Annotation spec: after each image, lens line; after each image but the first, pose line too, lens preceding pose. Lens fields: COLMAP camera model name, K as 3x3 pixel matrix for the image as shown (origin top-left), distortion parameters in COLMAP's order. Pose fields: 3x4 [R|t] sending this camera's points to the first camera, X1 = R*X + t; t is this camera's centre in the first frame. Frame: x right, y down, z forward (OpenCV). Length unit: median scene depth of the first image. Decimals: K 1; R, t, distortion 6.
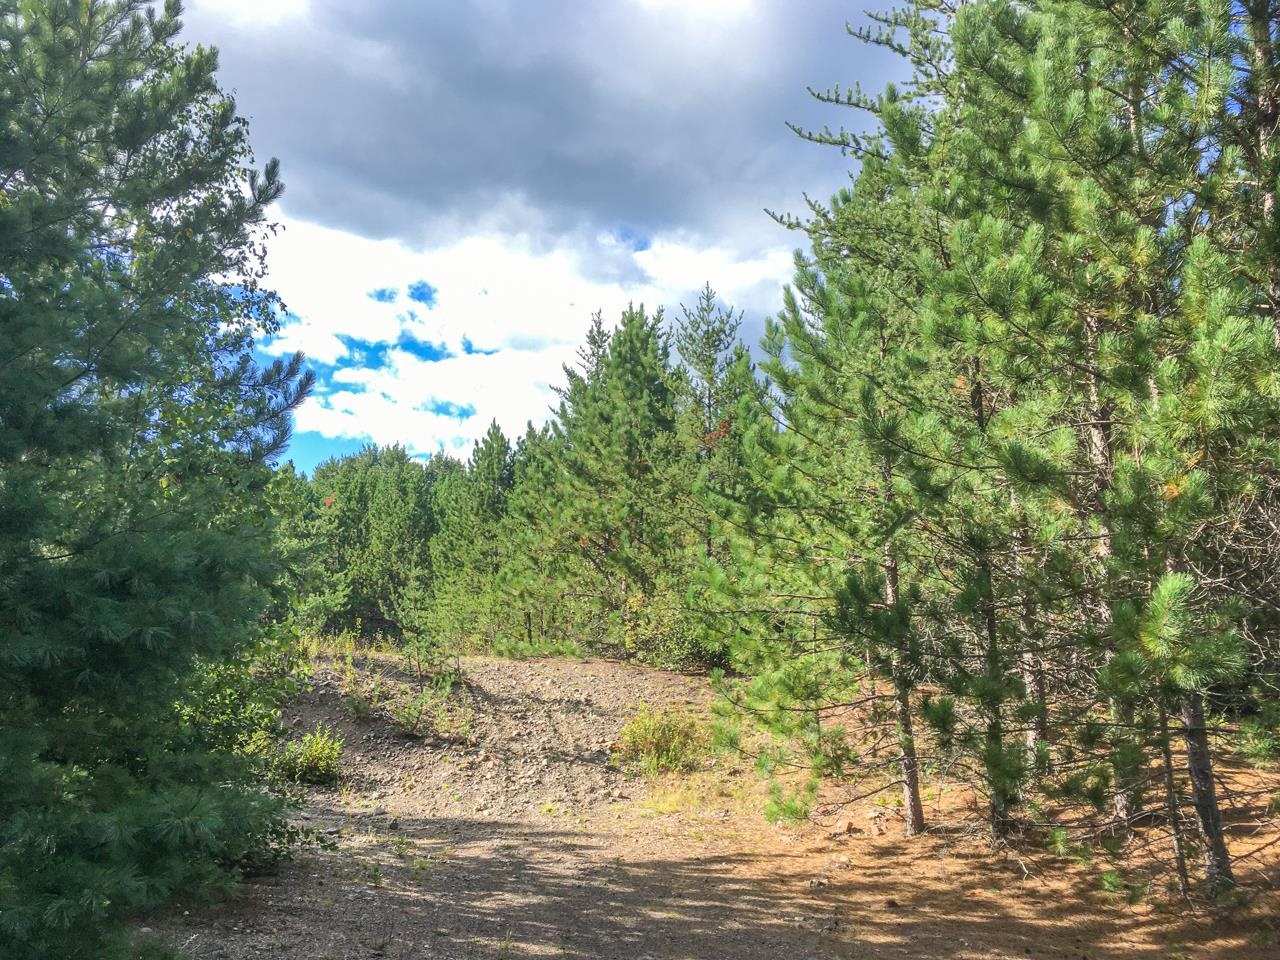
lens RADIAL K [[1092.0, 0, 637.1], [0, 1092.0, 482.4], [0, 0, 1]] dist [0.062542, -0.075503]
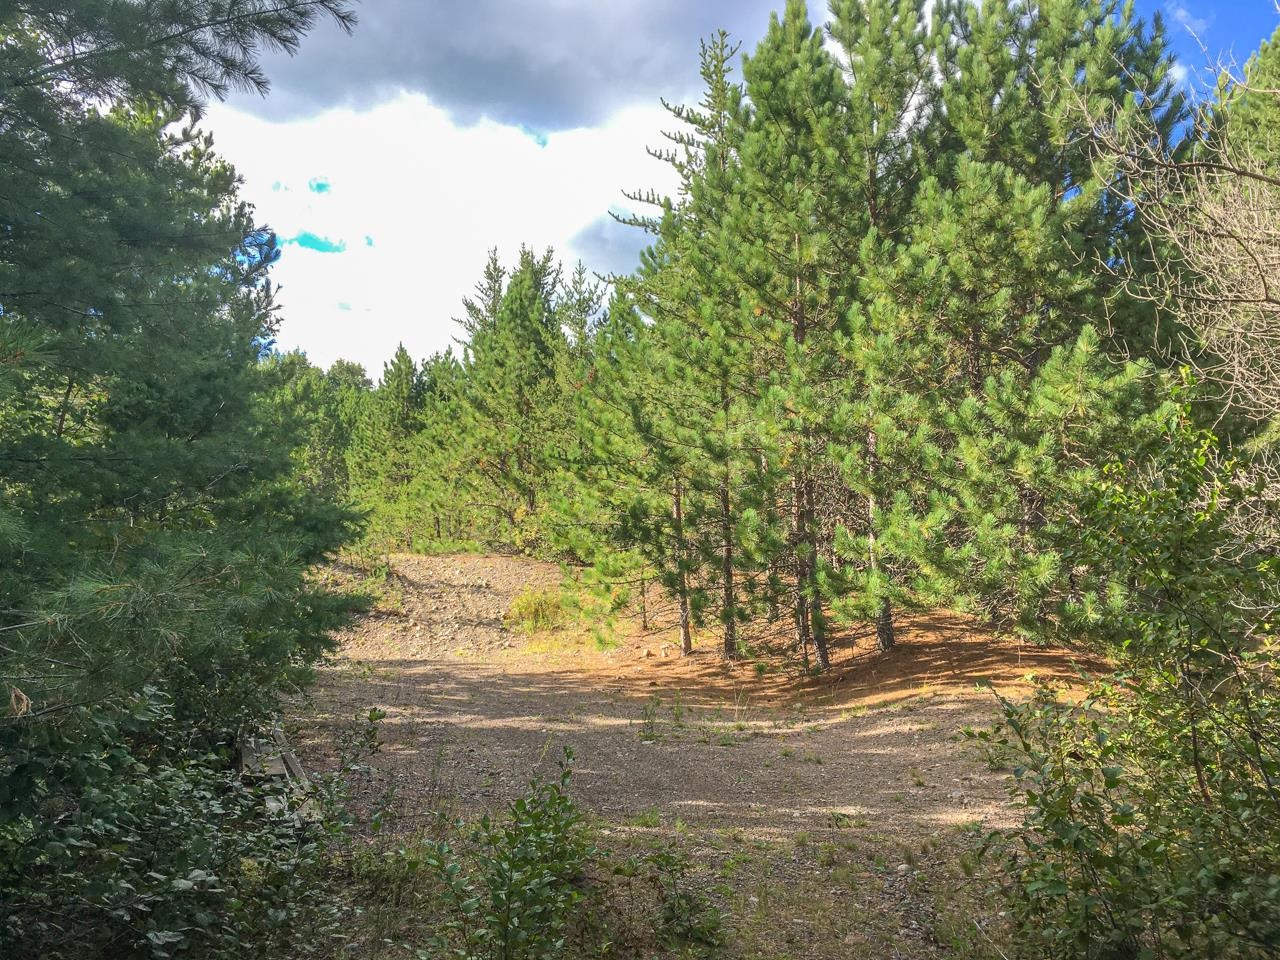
lens RADIAL K [[1092.0, 0, 637.1], [0, 1092.0, 482.4], [0, 0, 1]] dist [0.062542, -0.075503]
pose [[0.996018, -0.005278, 0.088995, 0.016159], [-0.003117, 0.995574, 0.093928, -0.044721], [-0.089097, -0.093832, 0.991593, -0.284100]]
